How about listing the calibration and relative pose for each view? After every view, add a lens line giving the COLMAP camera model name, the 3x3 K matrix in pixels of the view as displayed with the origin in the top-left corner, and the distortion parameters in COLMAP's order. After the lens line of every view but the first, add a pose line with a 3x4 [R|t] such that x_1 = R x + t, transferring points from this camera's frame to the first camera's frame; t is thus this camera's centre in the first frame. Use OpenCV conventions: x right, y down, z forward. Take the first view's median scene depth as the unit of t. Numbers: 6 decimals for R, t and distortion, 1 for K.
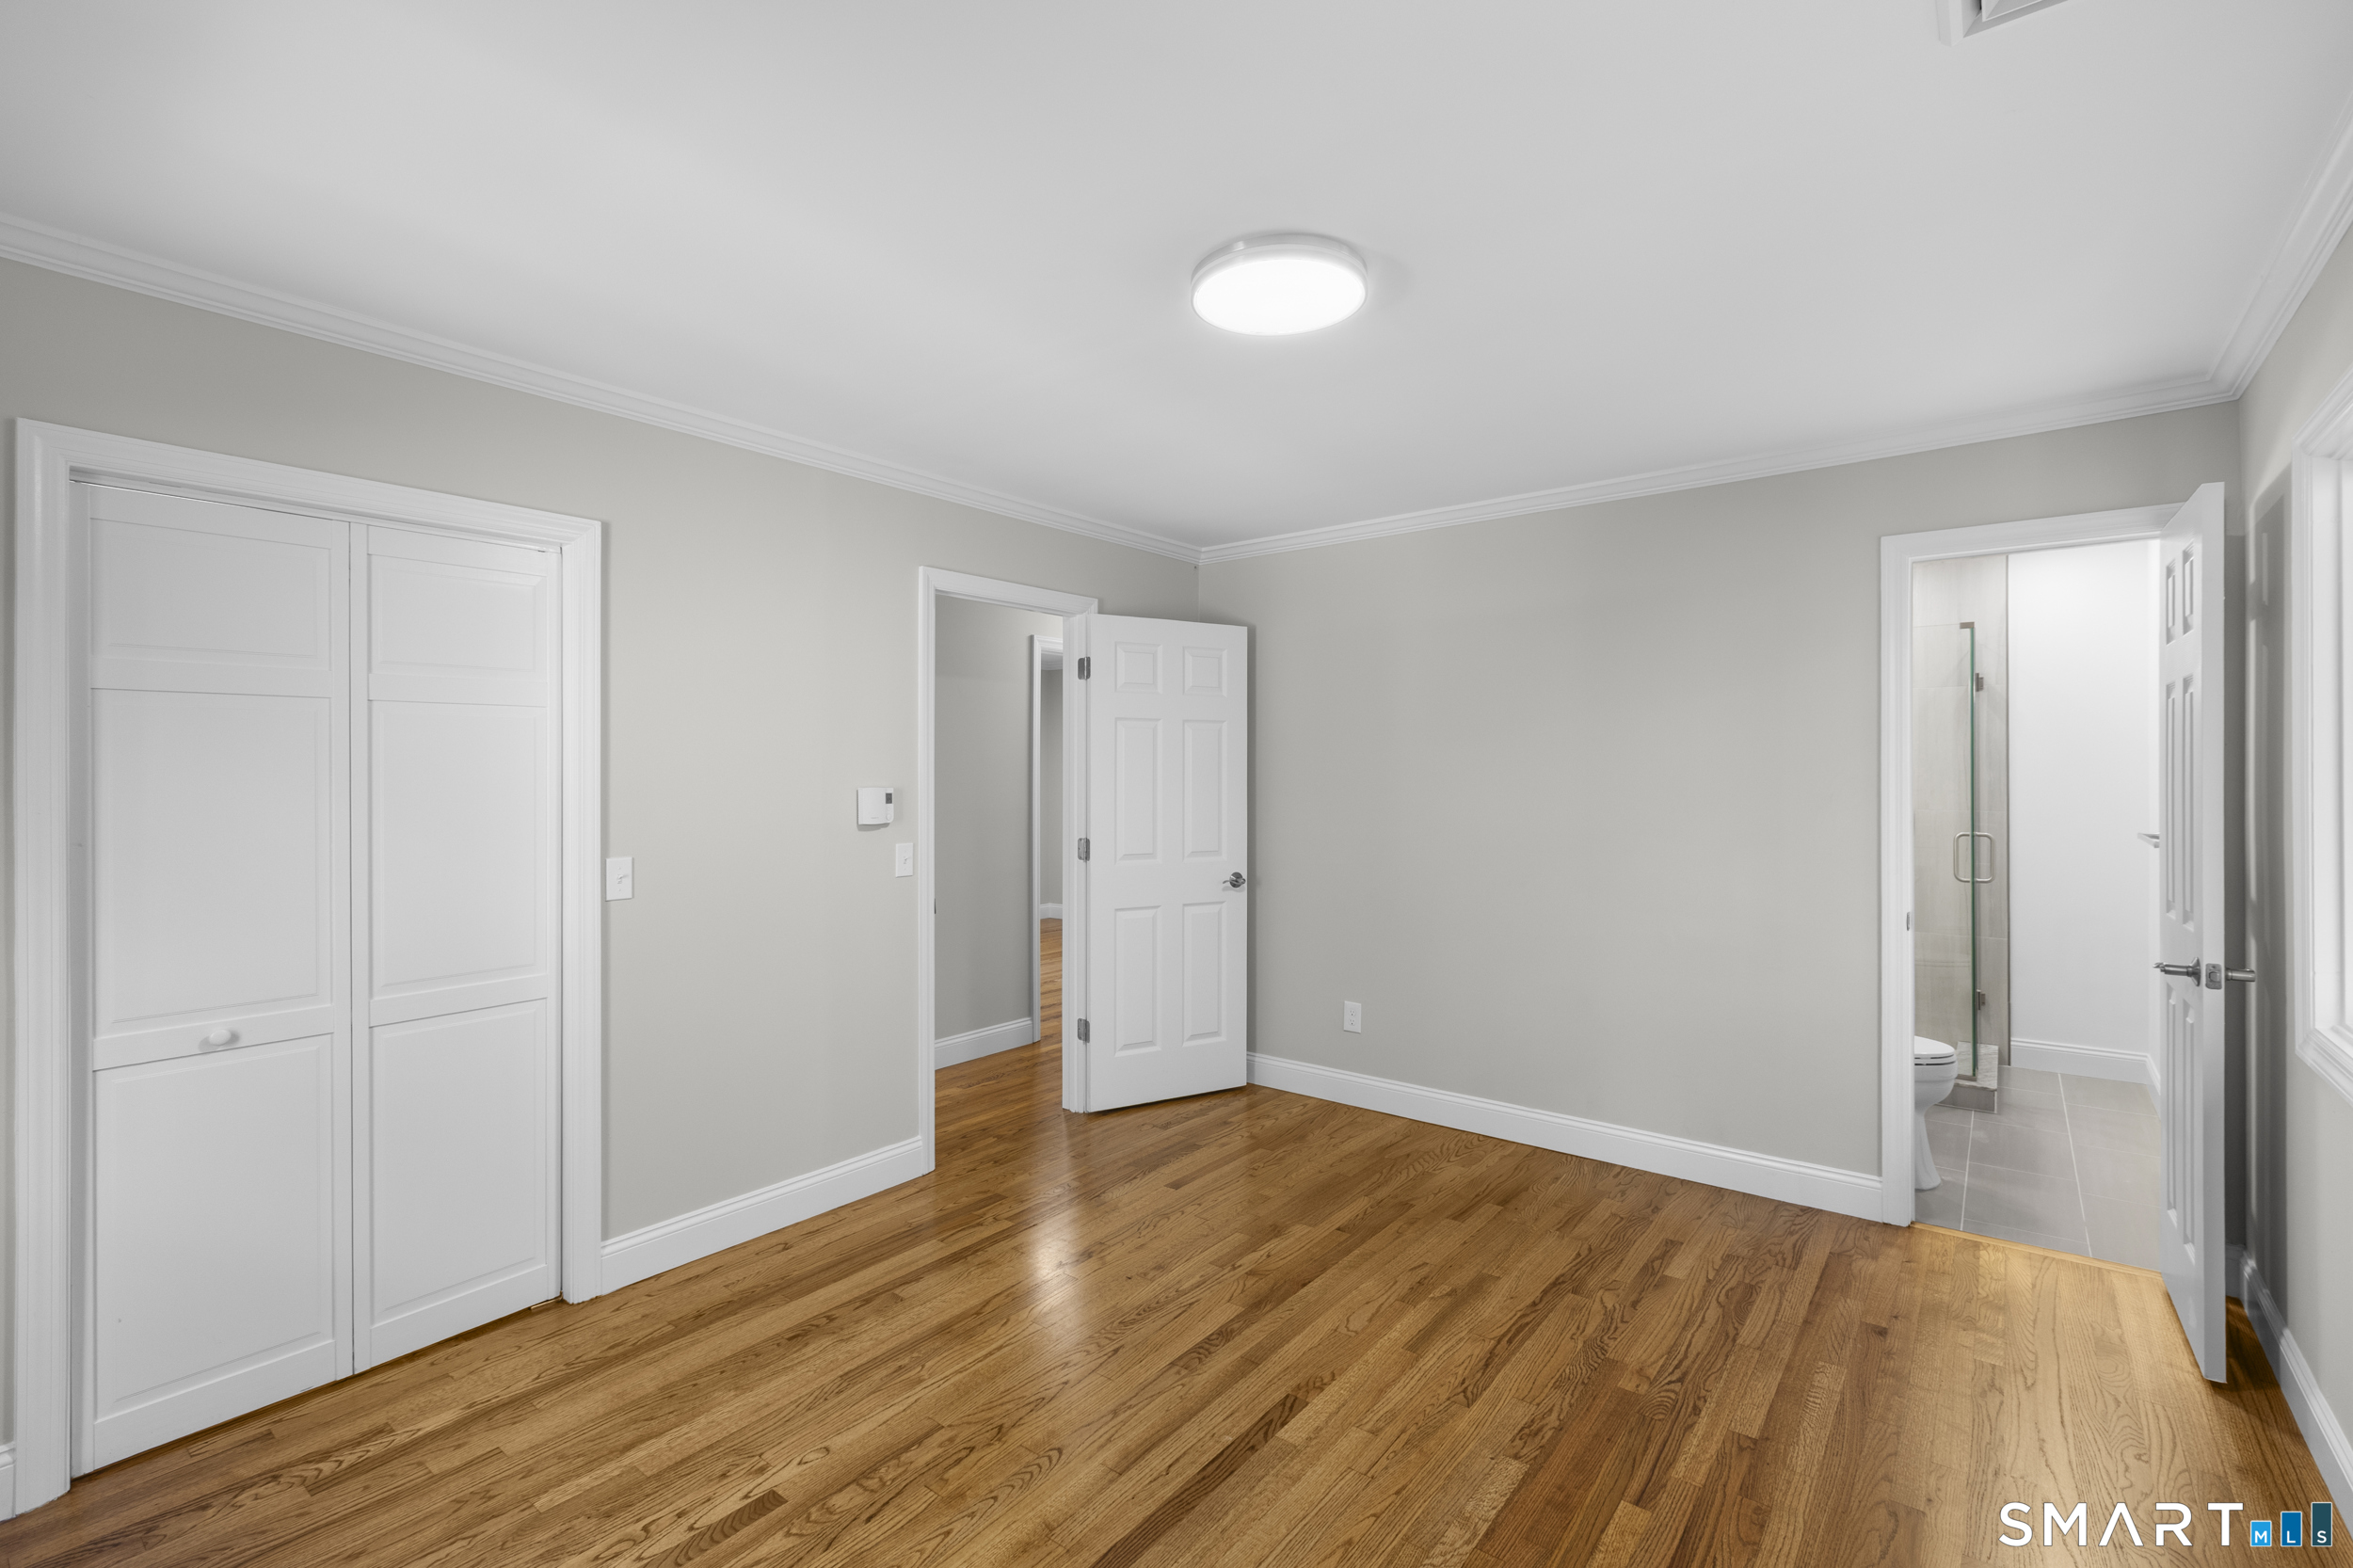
lens RADIAL K [[1055.4, 0, 1180.8], [0, 1055.4, 785.0], [0, 0, 1]] dist [0.002314, -0.000040]
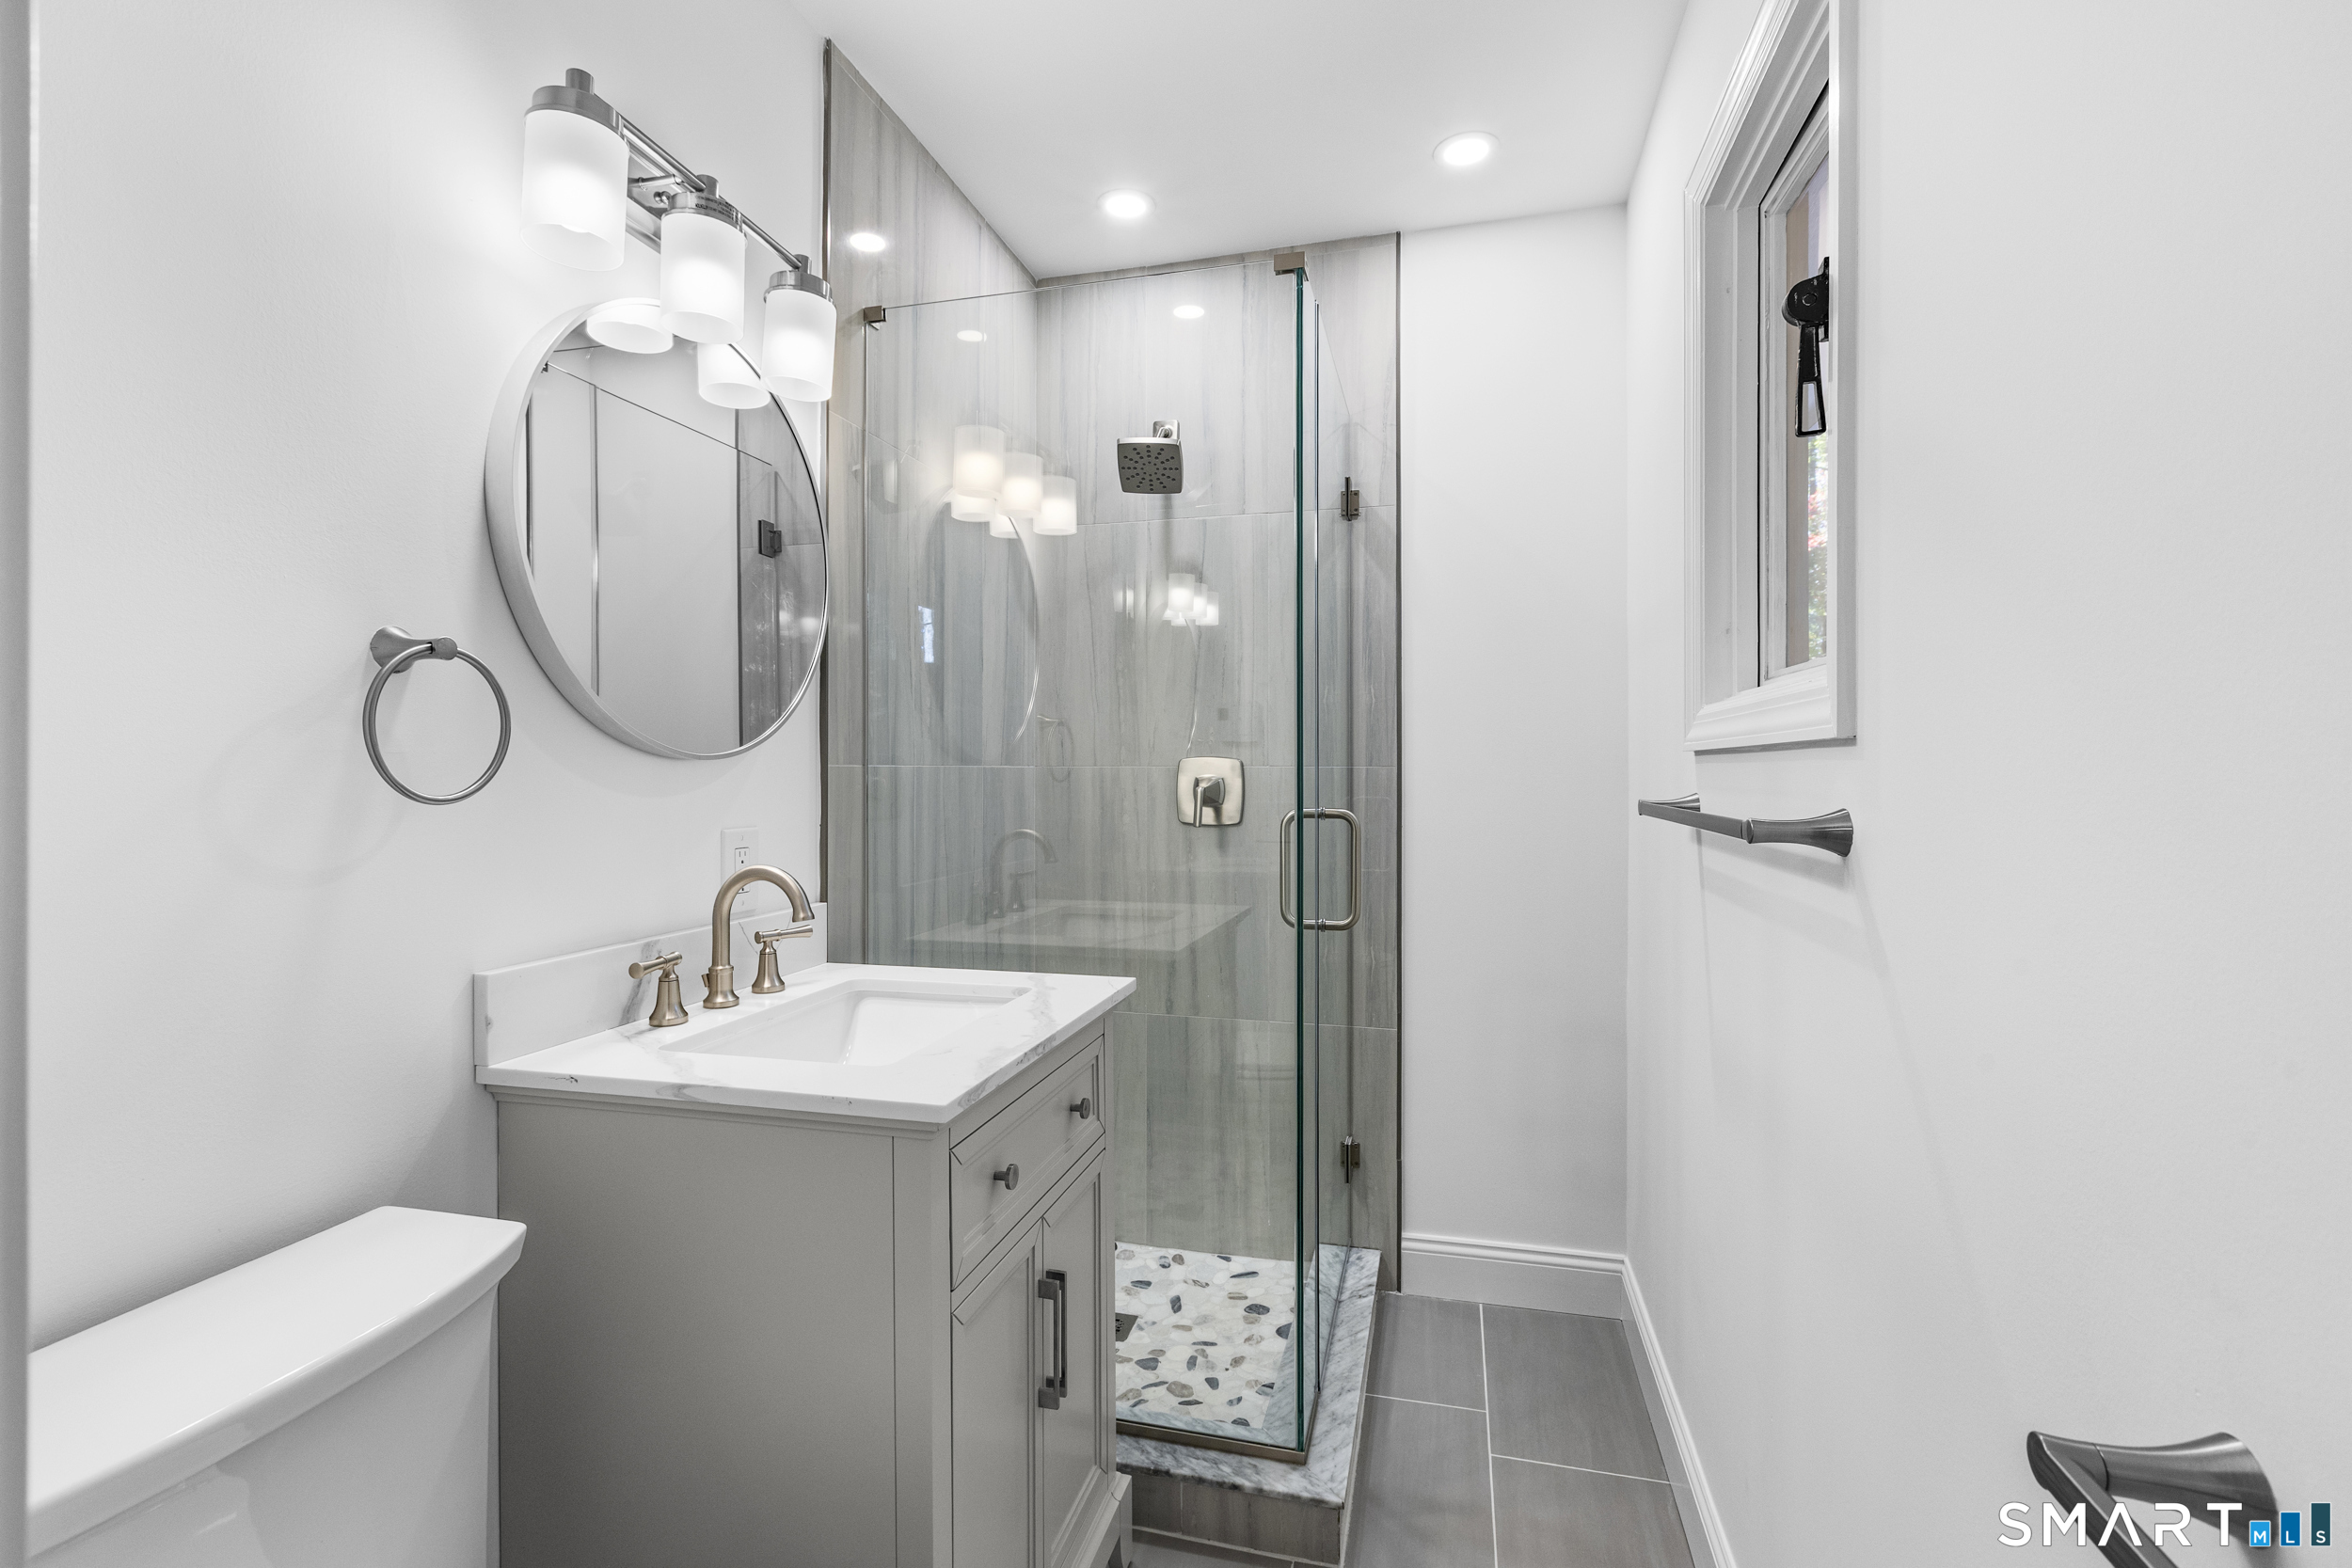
lens RADIAL K [[1054.9, 0, 1171.6], [0, 1054.9, 777.1], [0, 0, 1]] dist [0.002314, -0.000040]
pose [[0.918684, -0.001610, 0.394990, 0.497975], [-0.000389, 0.999988, 0.004979, 0.028339], [-0.394993, -0.004728, 0.918672, 0.599242]]
